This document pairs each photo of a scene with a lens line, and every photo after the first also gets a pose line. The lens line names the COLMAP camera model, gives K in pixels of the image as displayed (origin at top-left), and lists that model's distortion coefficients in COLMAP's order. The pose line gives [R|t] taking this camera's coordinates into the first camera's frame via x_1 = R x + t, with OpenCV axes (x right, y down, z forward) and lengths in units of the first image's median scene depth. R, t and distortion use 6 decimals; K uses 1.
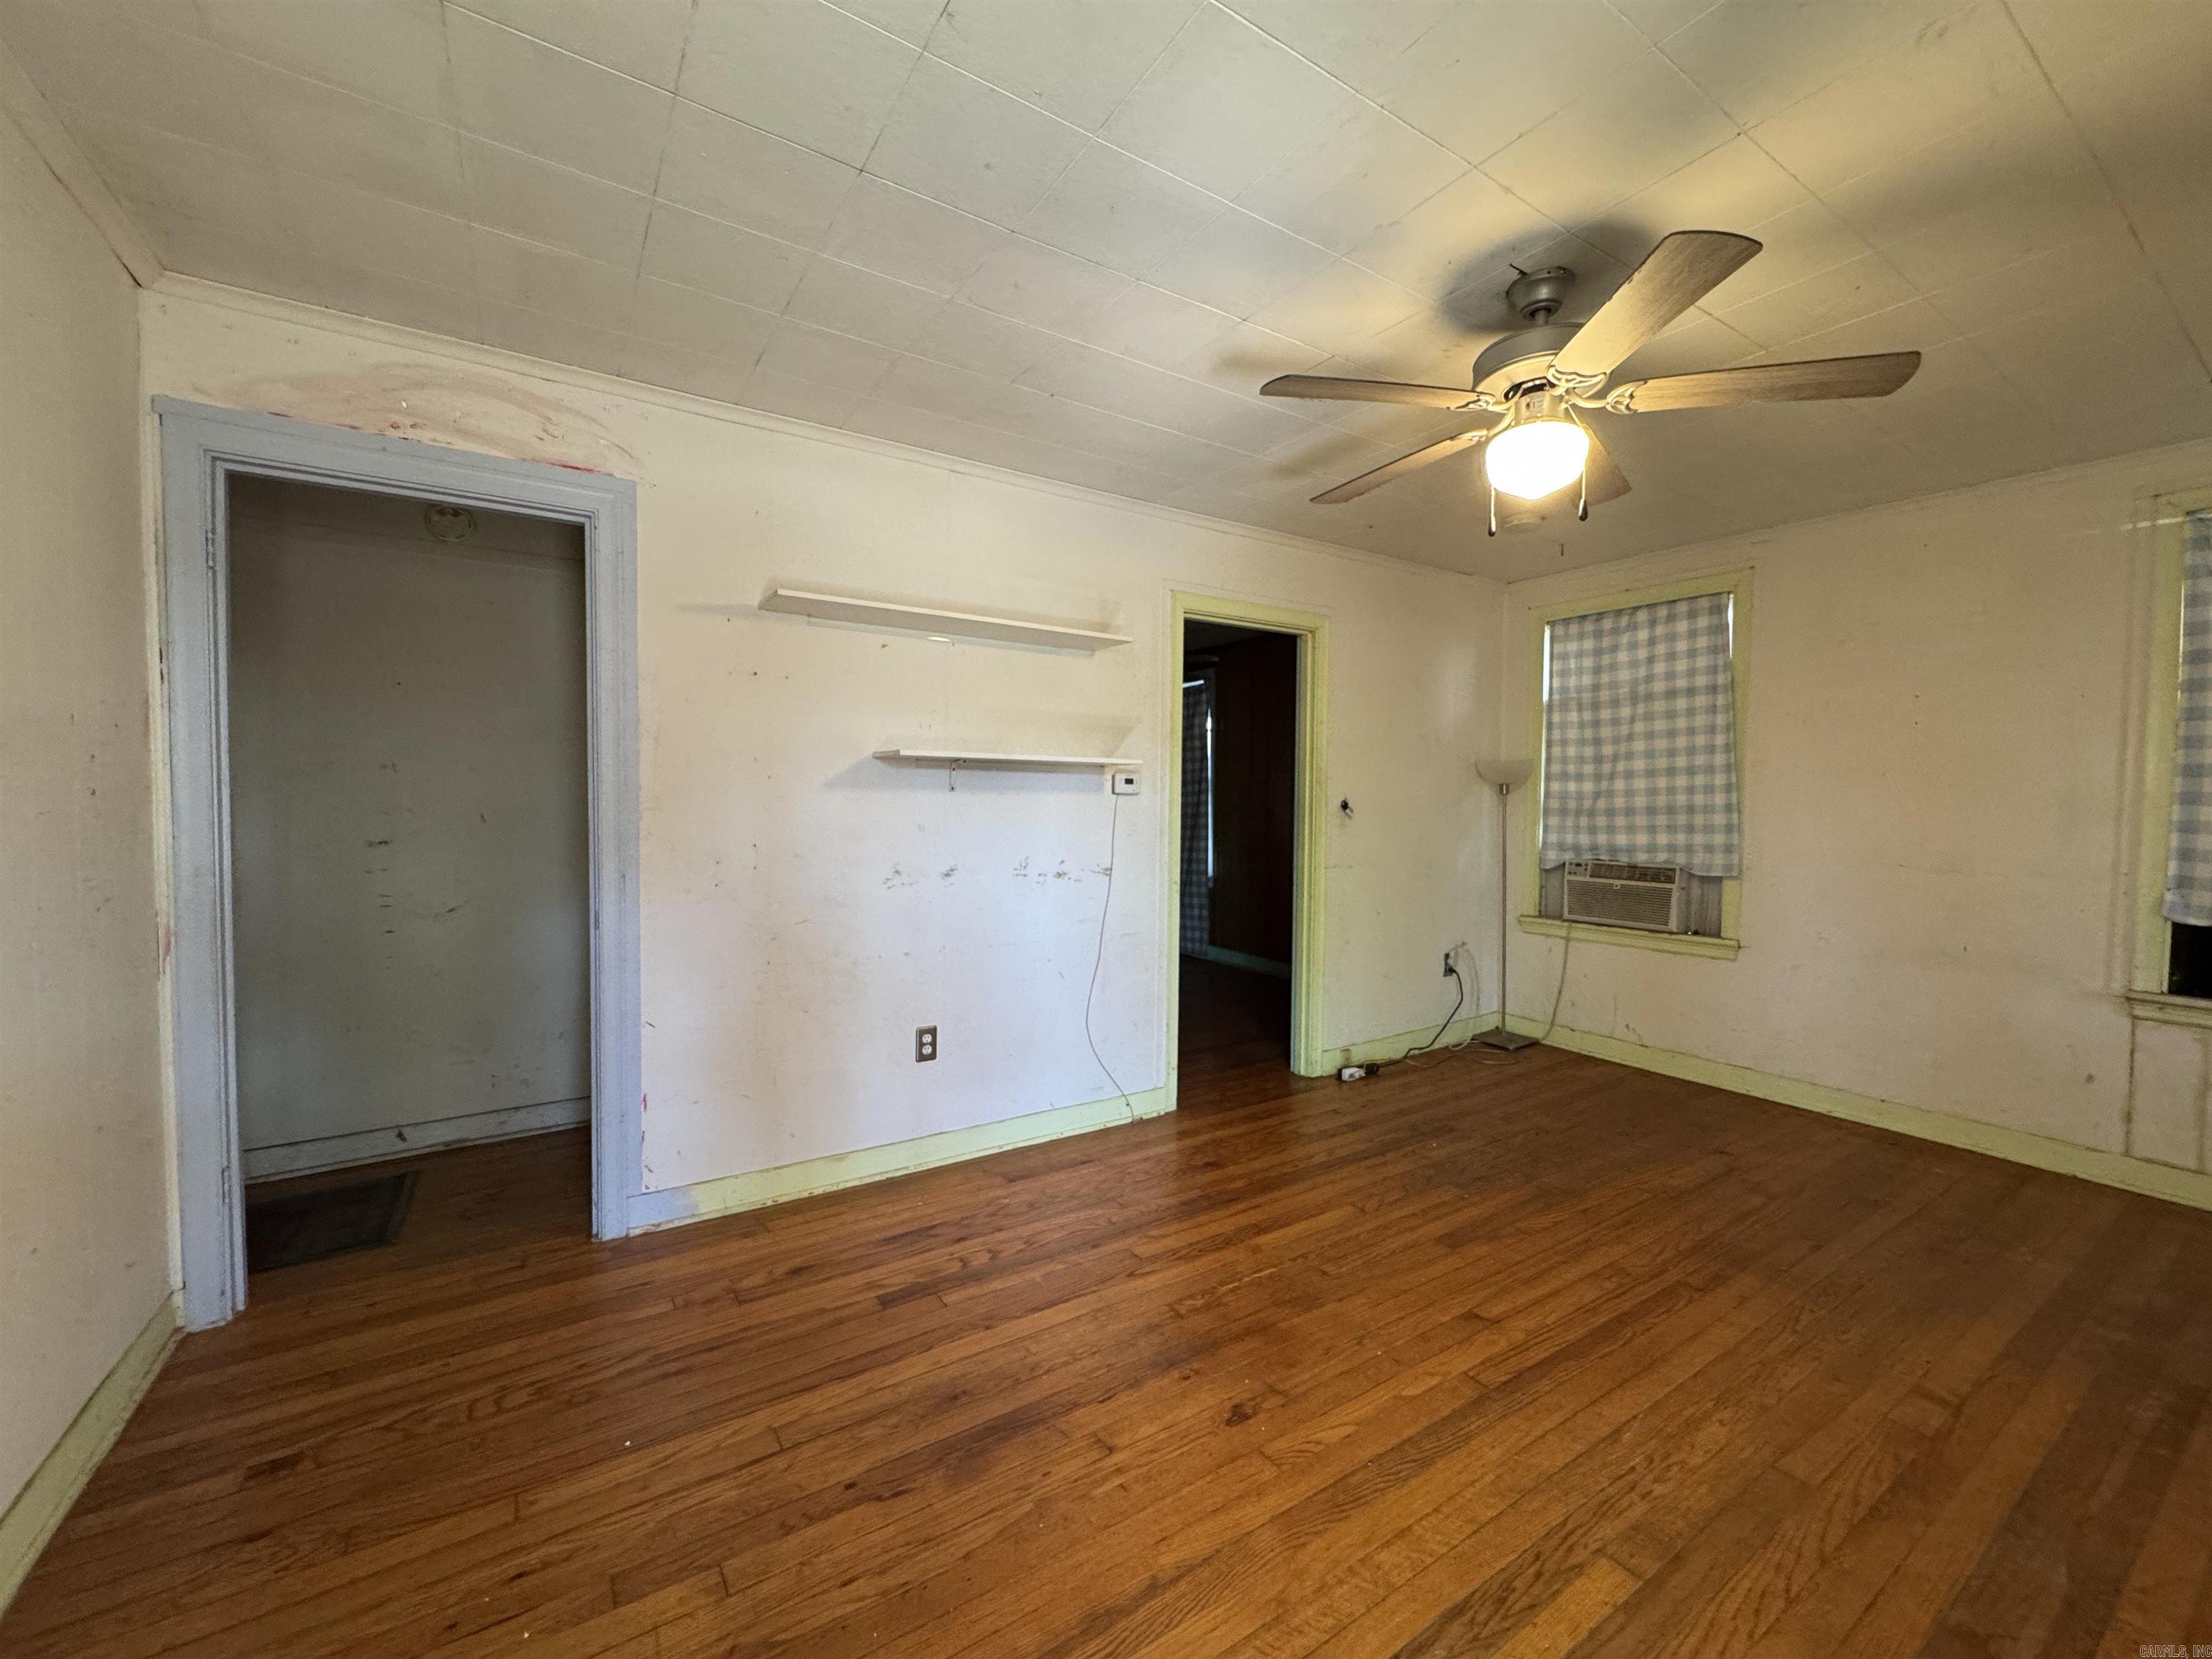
lens RADIAL K [[880.8, 0, 1104.1], [0, 880.8, 827.2], [0, 0, 1]] dist [-0.003815, 0.000561]
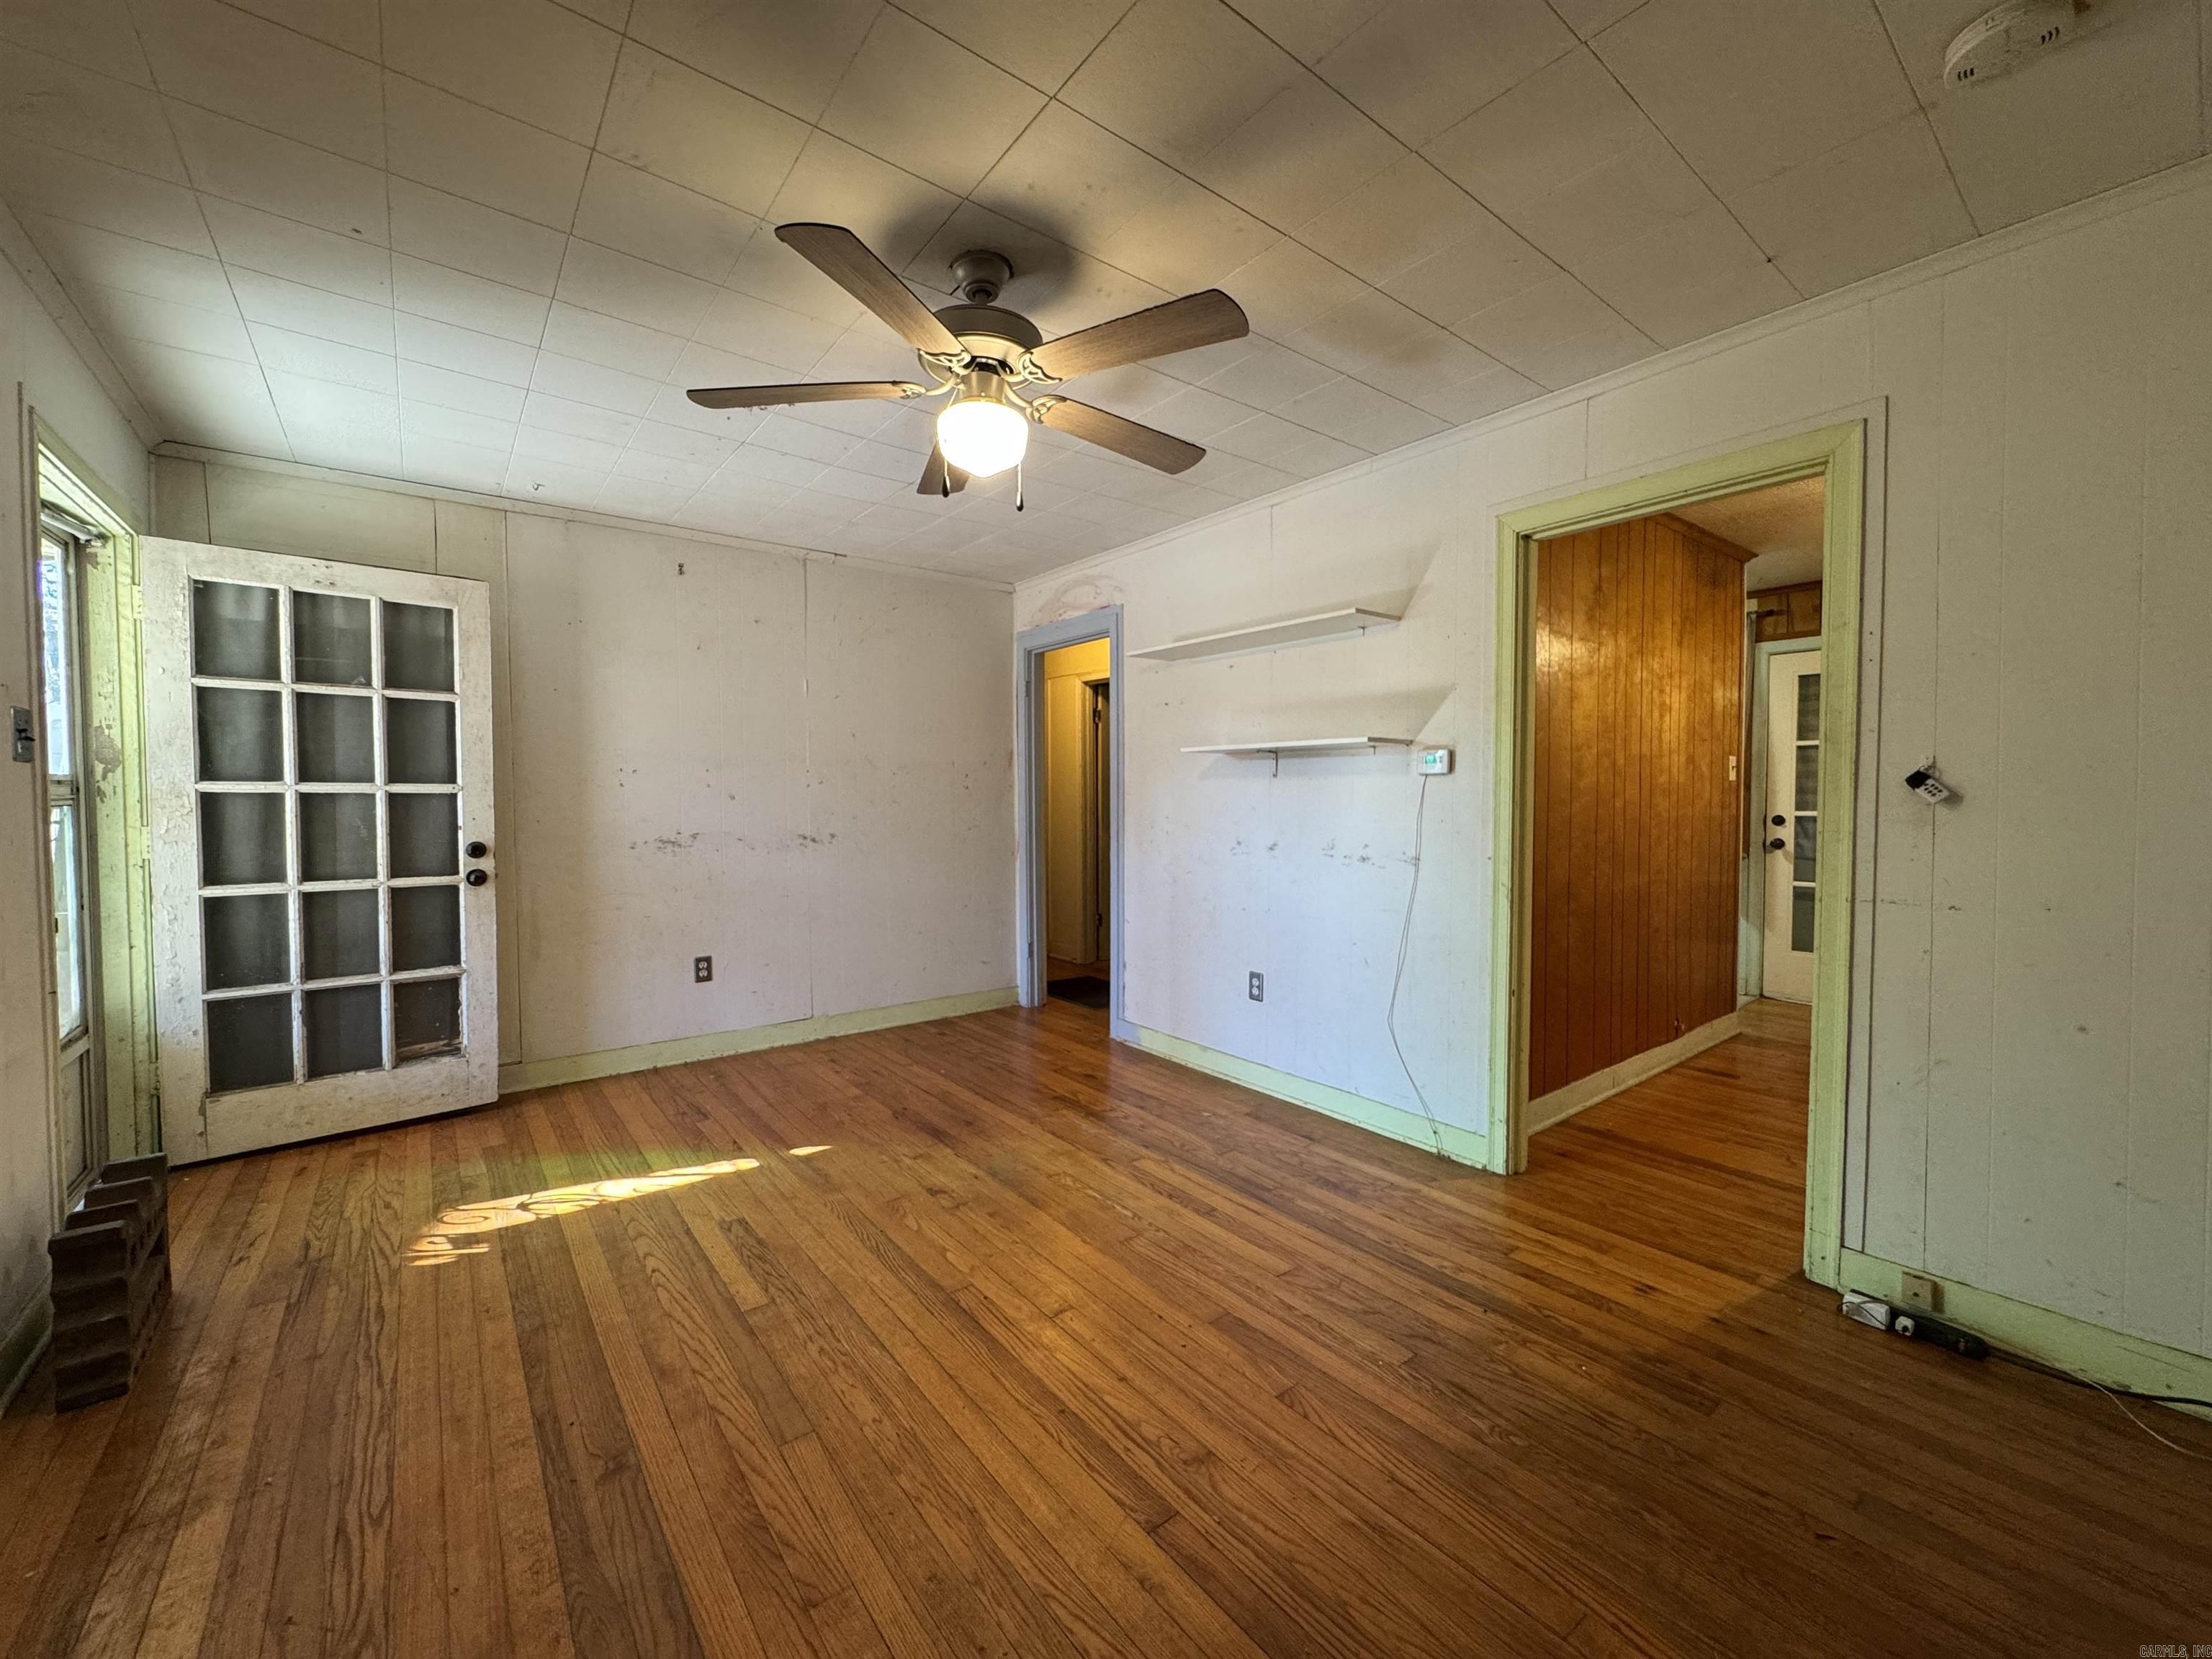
lens RADIAL K [[880.8, 0, 1104.1], [0, 880.8, 827.2], [0, 0, 1]] dist [-0.003815, 0.000561]
pose [[0.086593, 0.024788, -0.995935, 1.031136], [-0.031429, 0.999261, 0.022138, 0.006816], [0.995748, 0.029385, 0.087308, 0.712368]]
